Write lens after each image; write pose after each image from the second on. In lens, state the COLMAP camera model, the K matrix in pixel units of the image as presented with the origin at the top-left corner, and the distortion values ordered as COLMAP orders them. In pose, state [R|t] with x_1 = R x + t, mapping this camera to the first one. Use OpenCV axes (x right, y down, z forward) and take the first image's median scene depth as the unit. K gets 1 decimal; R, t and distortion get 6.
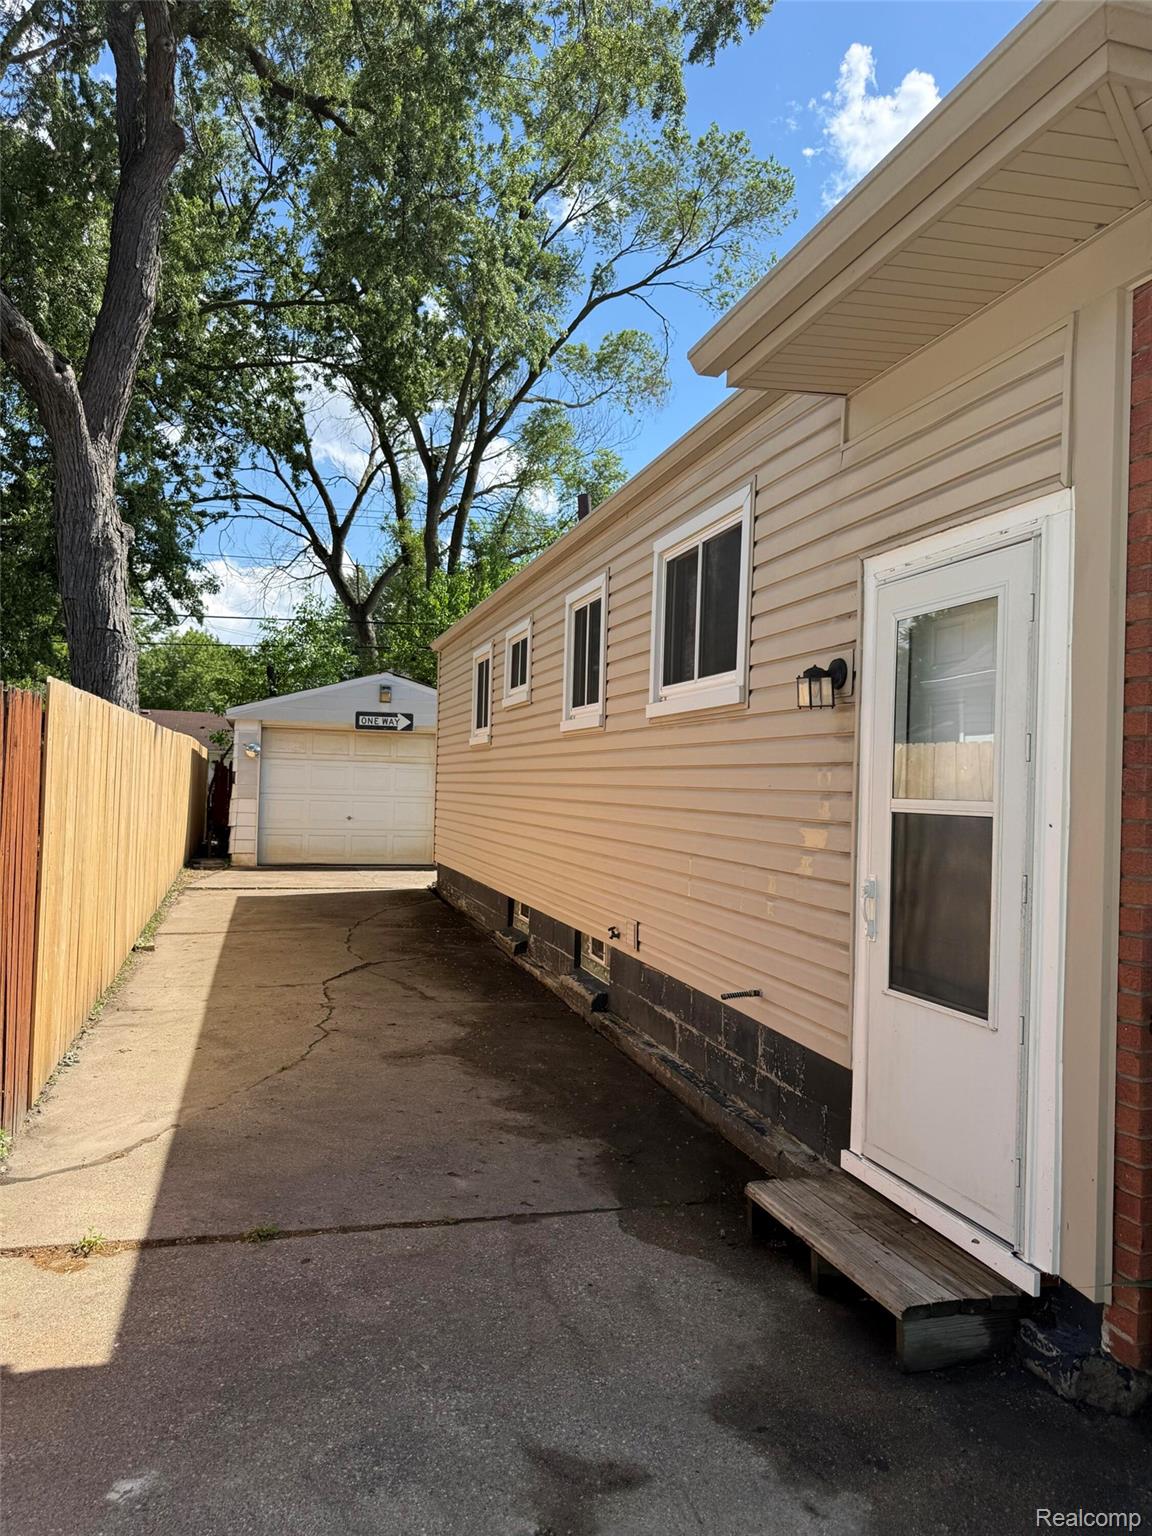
lens RADIAL K [[1082.0, 0, 575.9], [0, 1082.0, 772.0], [0, 0, 1]] dist [0.039475, -0.026181]
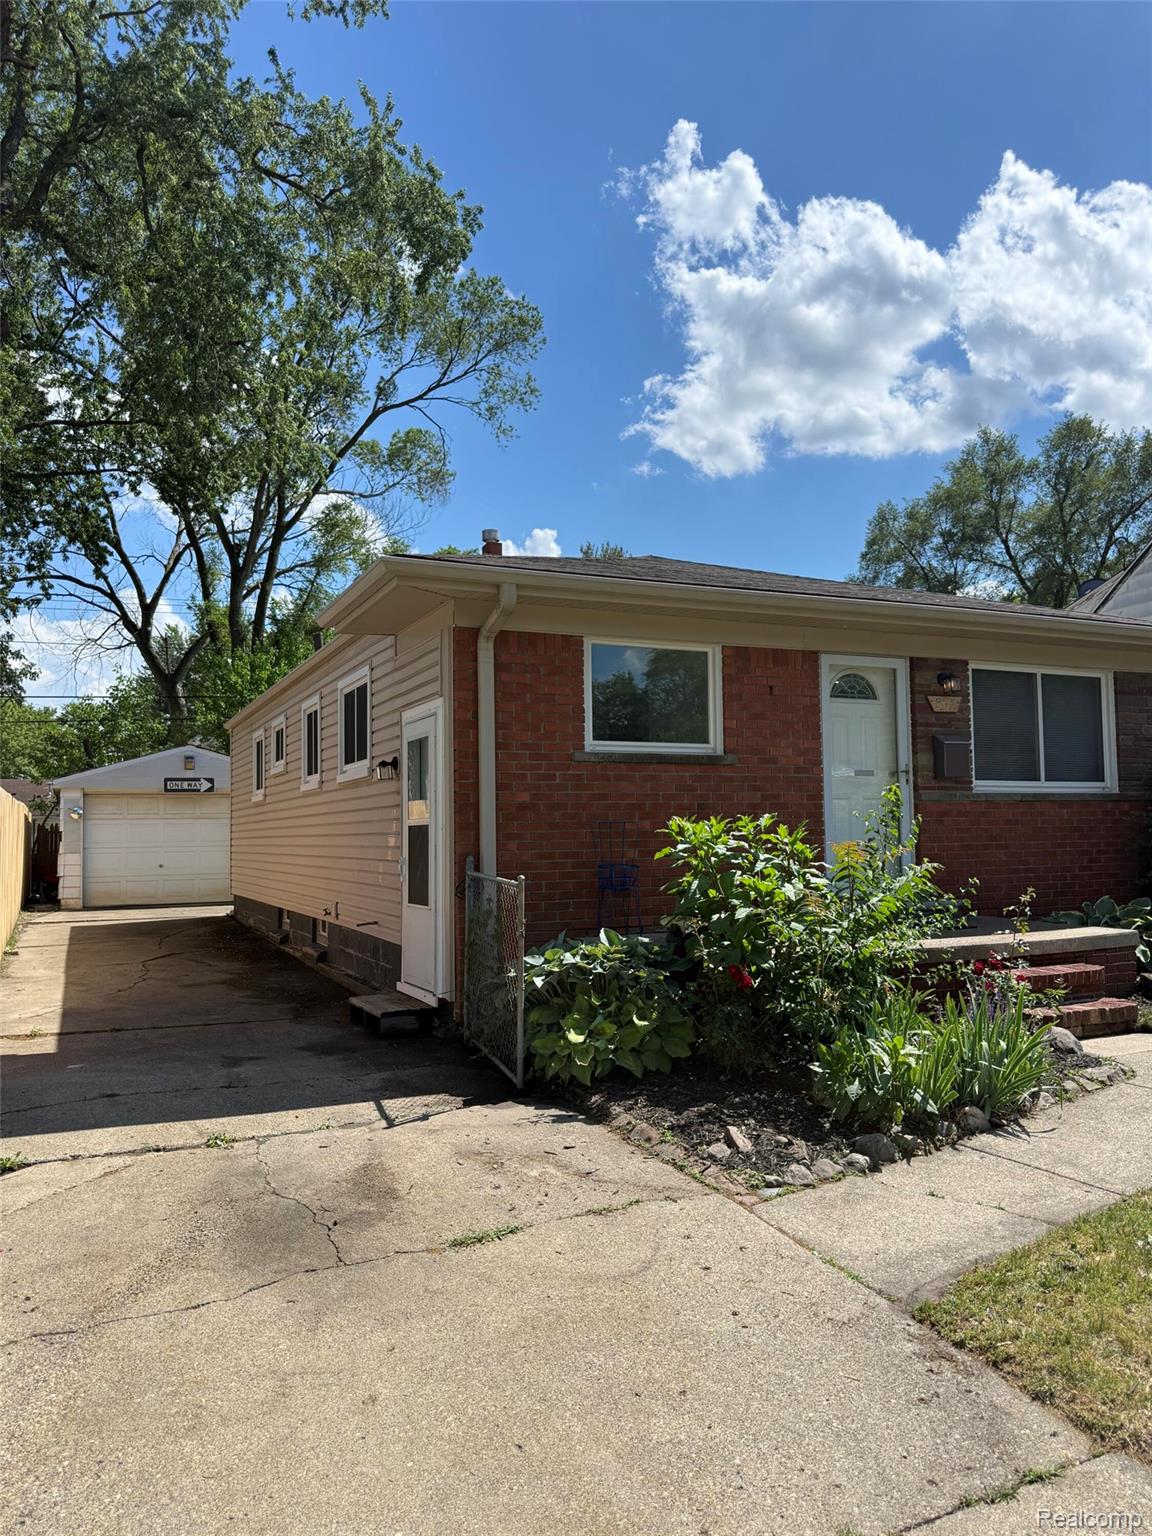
lens RADIAL K [[1082.0, 0, 585.0], [0, 1082.0, 771.9], [0, 0, 1]] dist [0.039475, -0.026181]
pose [[0.986201, -0.034660, 0.161881, 0.045445], [0.041773, 0.998296, -0.040738, 0.004779], [-0.160193, 0.046938, 0.985969, -0.198625]]
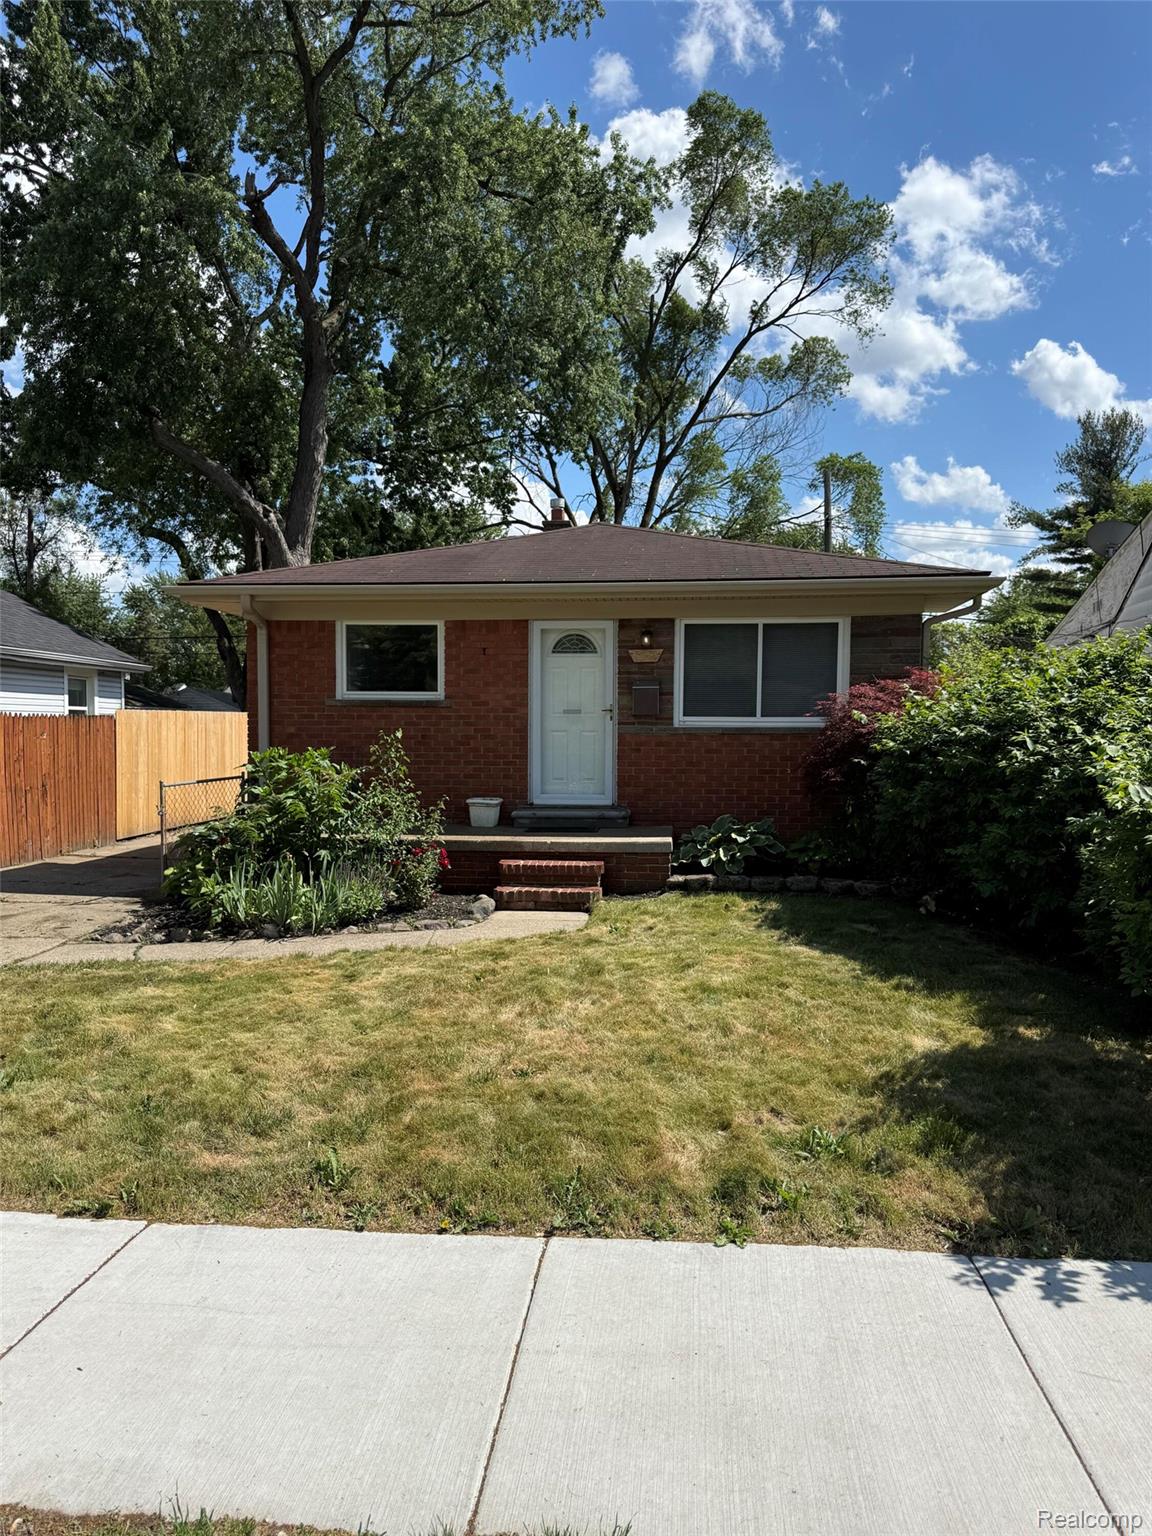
lens RADIAL K [[1082.0, 0, 565.4], [0, 1082.0, 766.1], [0, 0, 1]] dist [0.039475, -0.026181]
pose [[0.926281, -0.014349, -0.376561, 0.380807], [0.028216, 0.999111, 0.031336, 0.002957], [0.375777, -0.039651, 0.925862, -0.292925]]
